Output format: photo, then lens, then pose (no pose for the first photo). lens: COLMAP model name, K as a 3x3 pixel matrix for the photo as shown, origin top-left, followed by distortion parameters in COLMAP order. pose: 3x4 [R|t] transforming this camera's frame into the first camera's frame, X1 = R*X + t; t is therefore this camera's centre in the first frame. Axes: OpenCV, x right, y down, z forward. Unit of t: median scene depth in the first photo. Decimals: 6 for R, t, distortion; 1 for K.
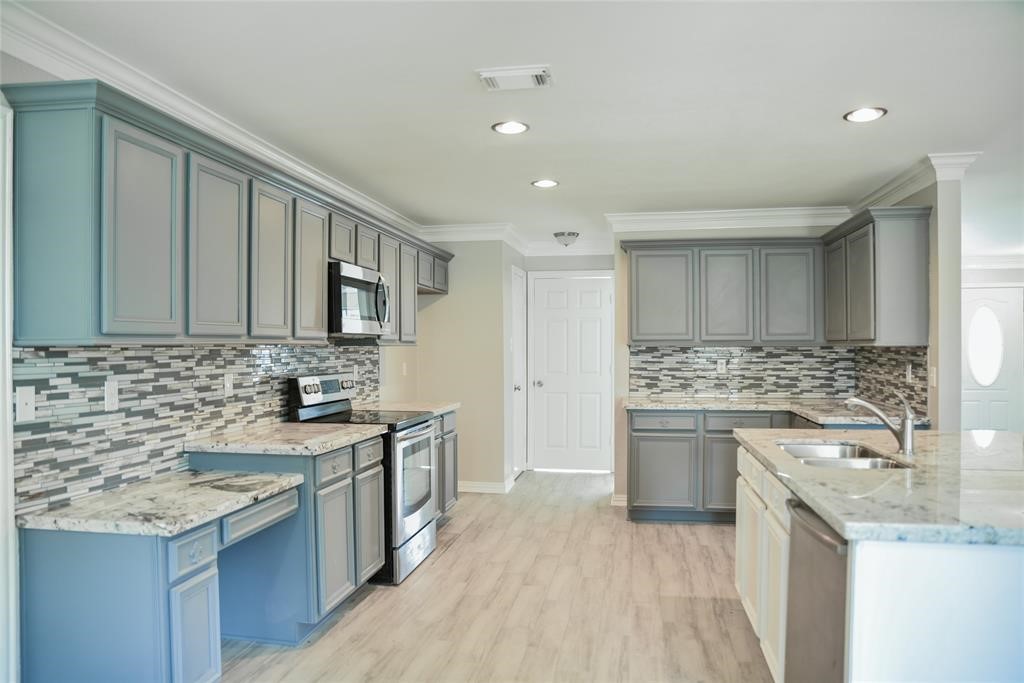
lens RADIAL K [[702.6, 0, 508.3], [0, 702.6, 345.2], [0, 0, 1]] dist [-0.120867, 0.075500]
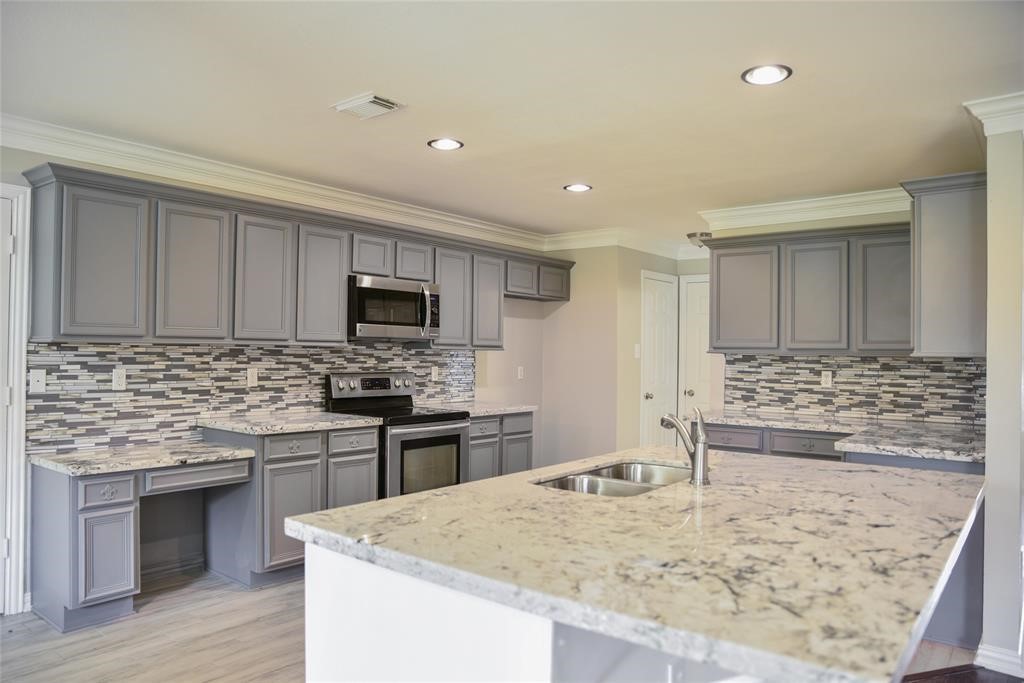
lens RADIAL K [[702.6, 0, 506.8], [0, 702.6, 341.5], [0, 0, 1]] dist [-0.120867, 0.075500]
pose [[0.878659, 0.007563, -0.477390, 0.531974], [-0.015410, 0.999803, -0.012523, 0.001138], [0.477201, 0.018360, 0.878602, 0.100451]]
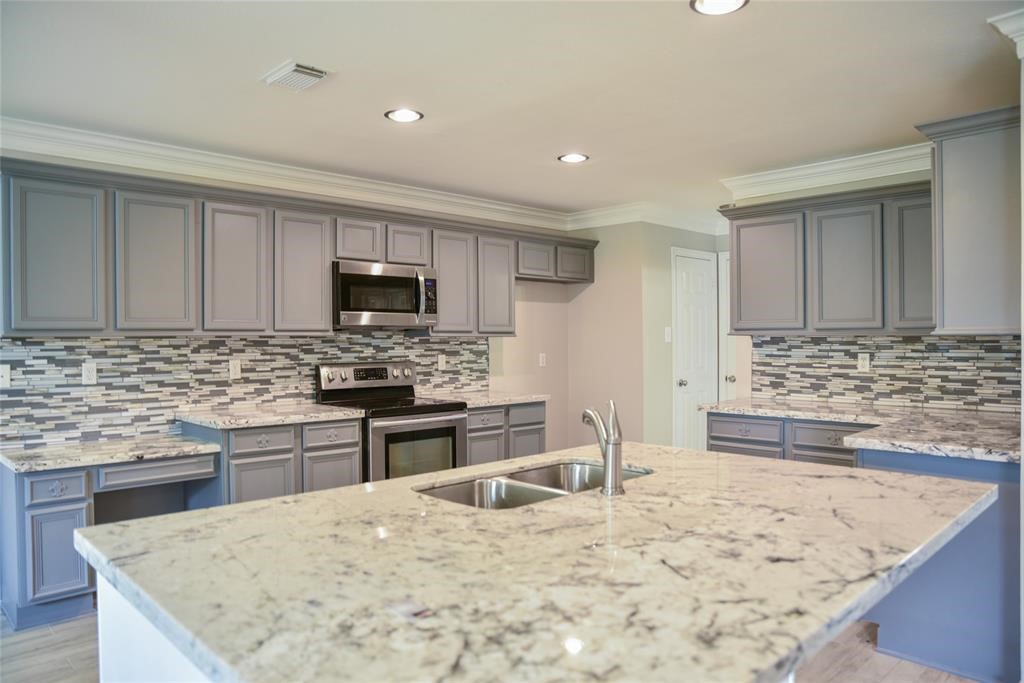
lens RADIAL K [[702.6, 0, 505.9], [0, 702.6, 339.7], [0, 0, 1]] dist [-0.120867, 0.075500]
pose [[0.813088, -0.000748, -0.582140, 0.617704], [0.003593, 0.999987, 0.003733, 0.002250], [0.582129, -0.005127, 0.813080, 0.250835]]
